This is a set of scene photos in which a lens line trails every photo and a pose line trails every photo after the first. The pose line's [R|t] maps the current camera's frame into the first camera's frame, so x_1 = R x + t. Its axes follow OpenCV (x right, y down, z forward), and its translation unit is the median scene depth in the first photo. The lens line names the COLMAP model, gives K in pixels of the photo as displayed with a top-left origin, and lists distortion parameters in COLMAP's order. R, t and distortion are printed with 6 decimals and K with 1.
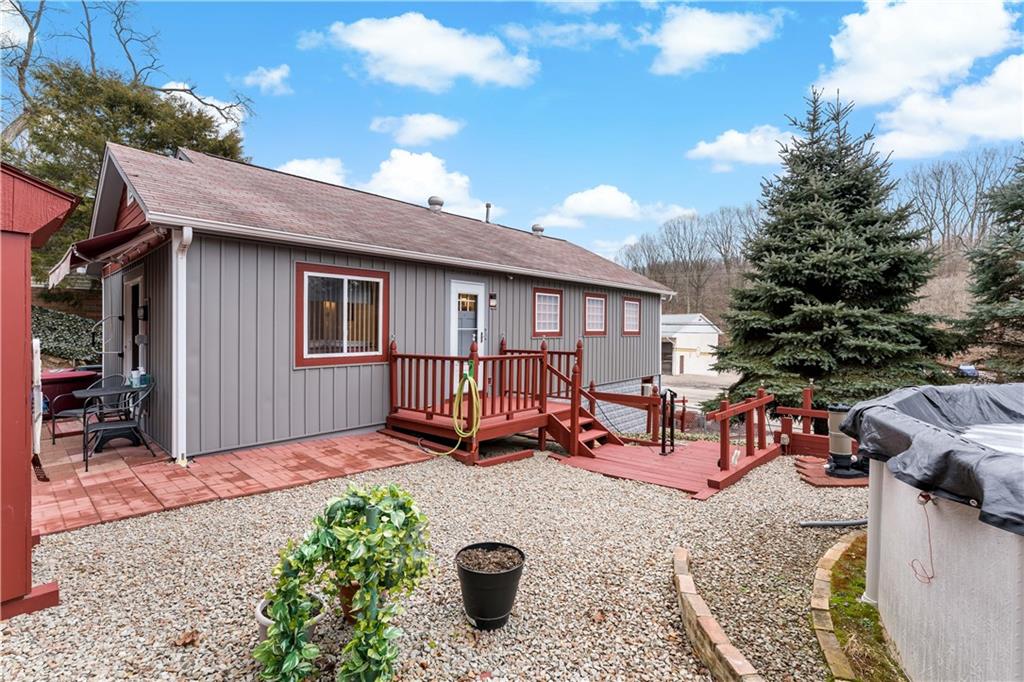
lens RADIAL K [[458.3, 0, 514.0], [0, 458.3, 335.1], [0, 0, 1]] dist [0.004072, 0.000884]
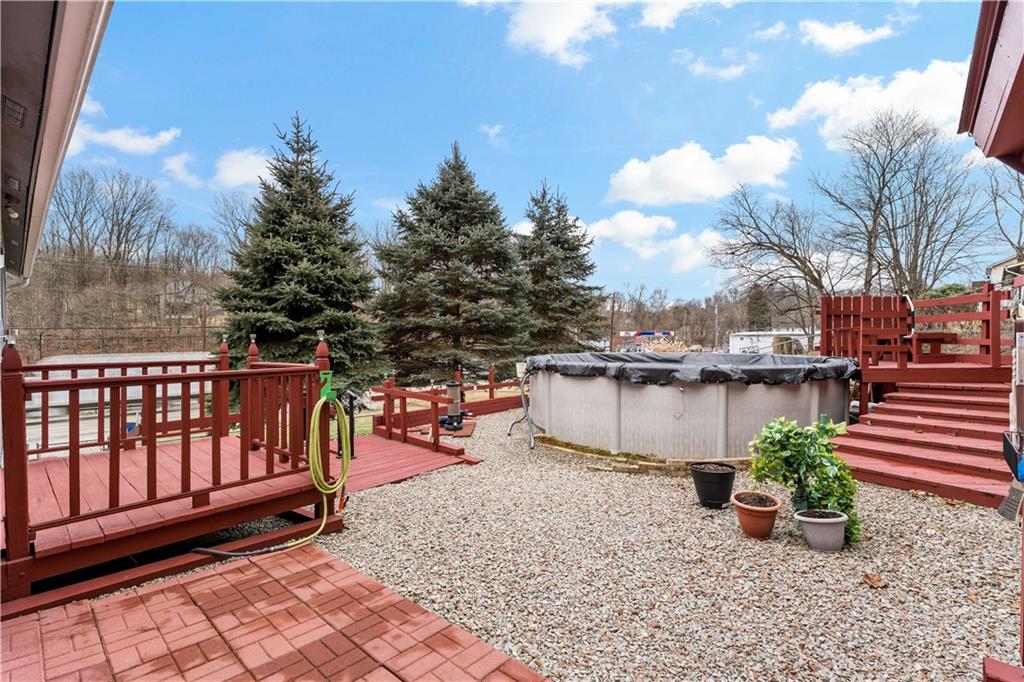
lens RADIAL K [[458.3, 0, 513.5], [0, 458.3, 343.0], [0, 0, 1]] dist [0.004072, 0.000884]
pose [[0.030578, -0.010850, 0.999473, -0.683498], [0.009356, 0.999900, 0.010568, 0.011011], [-0.999489, 0.009028, 0.030676, 0.679430]]
